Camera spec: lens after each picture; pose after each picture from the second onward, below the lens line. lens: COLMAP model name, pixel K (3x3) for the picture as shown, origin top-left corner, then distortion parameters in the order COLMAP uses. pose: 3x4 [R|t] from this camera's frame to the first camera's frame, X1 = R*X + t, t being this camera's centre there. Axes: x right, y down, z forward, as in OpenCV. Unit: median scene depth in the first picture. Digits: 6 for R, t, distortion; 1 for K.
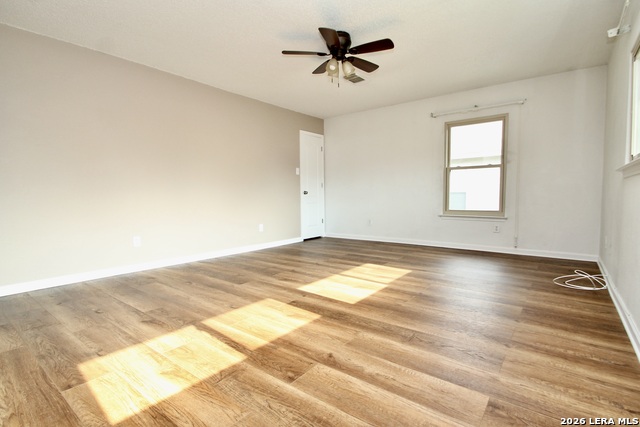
lens RADIAL K [[302.2, 0, 316.3], [0, 302.2, 217.1], [0, 0, 1]] dist [0.003407, -0.009565]
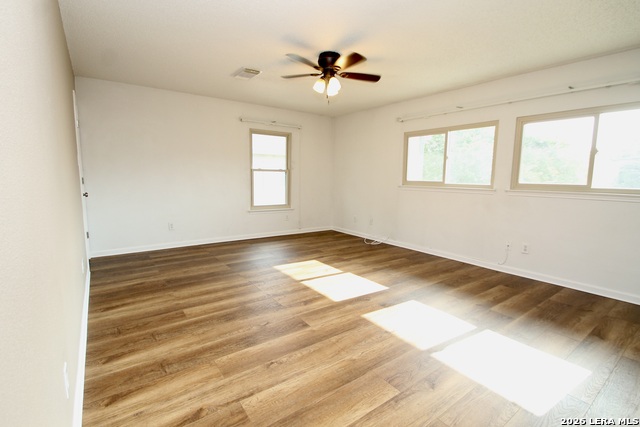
lens RADIAL K [[302.2, 0, 317.3], [0, 302.2, 209.5], [0, 0, 1]] dist [0.003407, -0.009565]
pose [[0.272351, -0.088574, 0.958113, -0.663571], [0.046576, 0.995800, 0.078818, -0.099345], [-0.961070, 0.023159, 0.275333, 0.504821]]
